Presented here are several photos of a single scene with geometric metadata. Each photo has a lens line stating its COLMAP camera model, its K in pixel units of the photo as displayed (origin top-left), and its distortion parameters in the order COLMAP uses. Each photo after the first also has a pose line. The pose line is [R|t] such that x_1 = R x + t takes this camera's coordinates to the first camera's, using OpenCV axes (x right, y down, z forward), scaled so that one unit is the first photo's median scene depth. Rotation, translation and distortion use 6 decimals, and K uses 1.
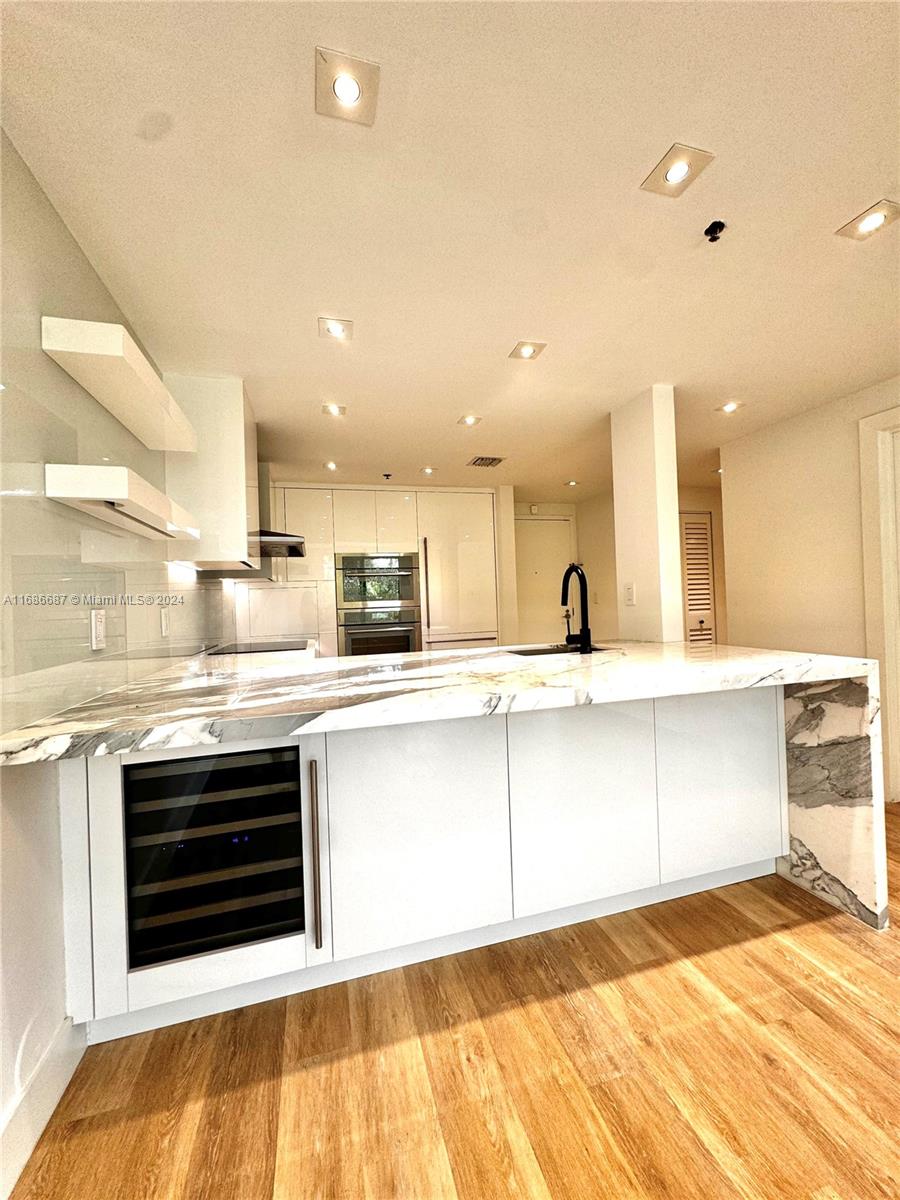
lens RADIAL K [[480.8, 0, 448.4], [0, 480.8, 600.5], [0, 0, 1]] dist [-0.003237, 0.000682]
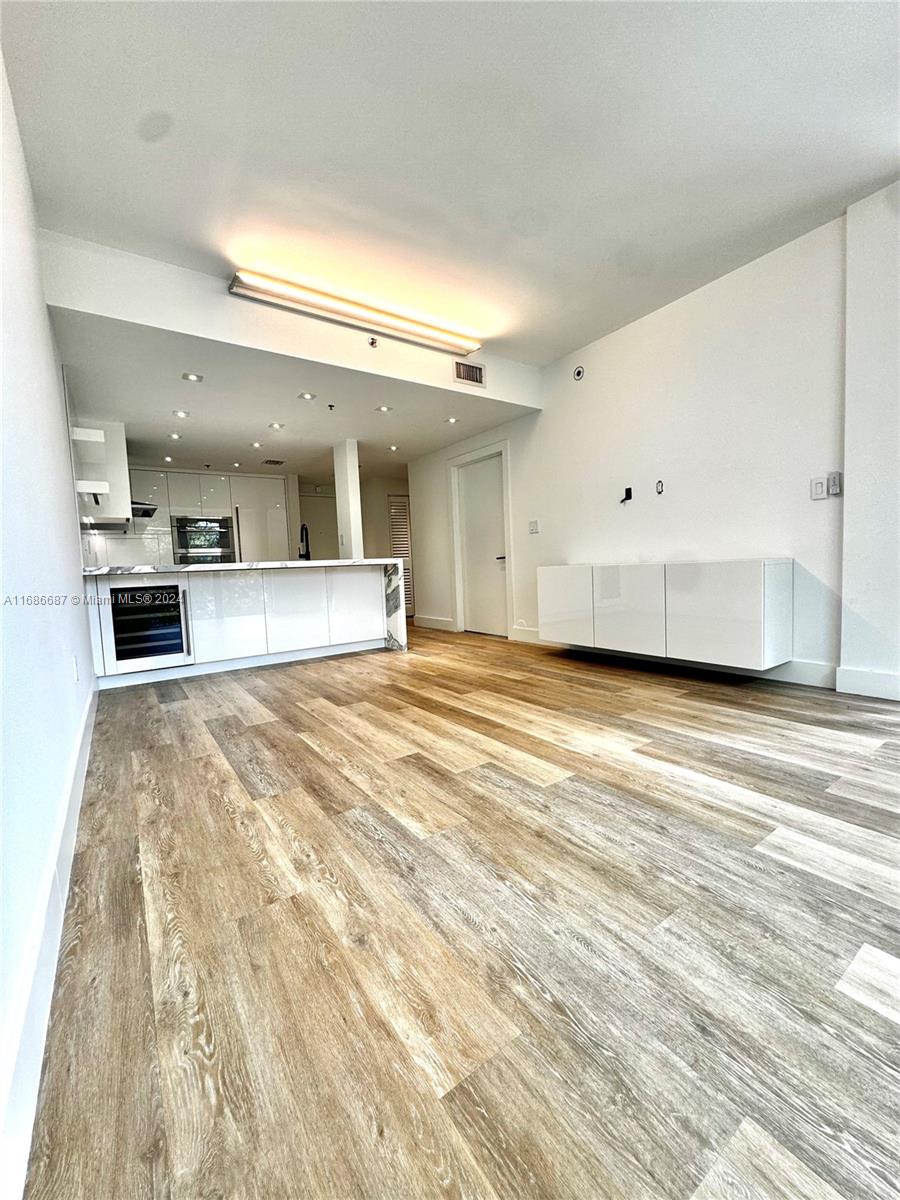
lens RADIAL K [[480.8, 0, 447.4], [0, 480.8, 599.2], [0, 0, 1]] dist [-0.003237, 0.000682]
pose [[0.945043, -0.029751, 0.325591, 0.159732], [0.008960, 0.997834, 0.065170, 0.140212], [-0.326824, -0.058671, 0.943262, -1.374714]]
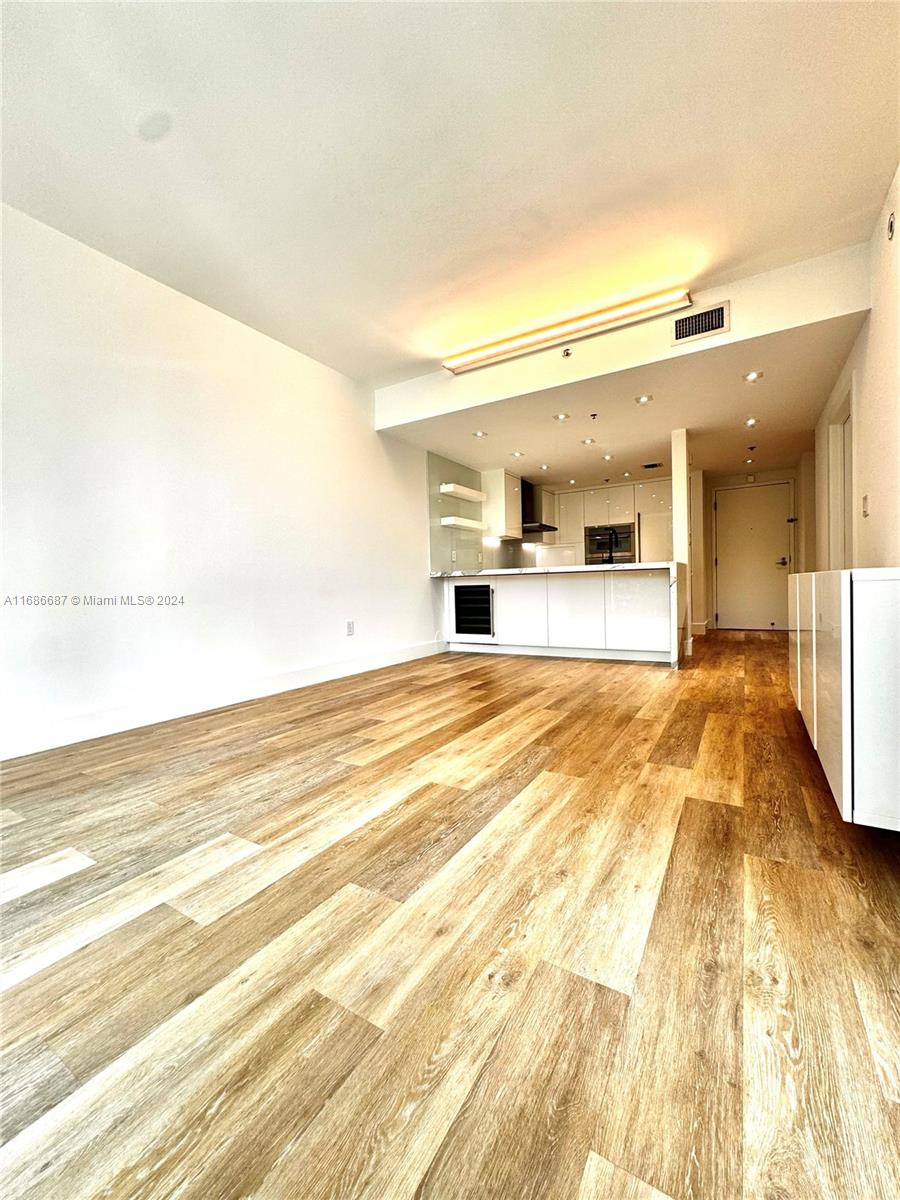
lens RADIAL K [[480.8, 0, 449.5], [0, 480.8, 594.3], [0, 0, 1]] dist [-0.003237, 0.000682]
pose [[0.674764, 0.027808, -0.737510, 1.469580], [0.009667, 0.998871, 0.046508, 0.127096], [0.737970, -0.038511, 0.673733, -1.155316]]
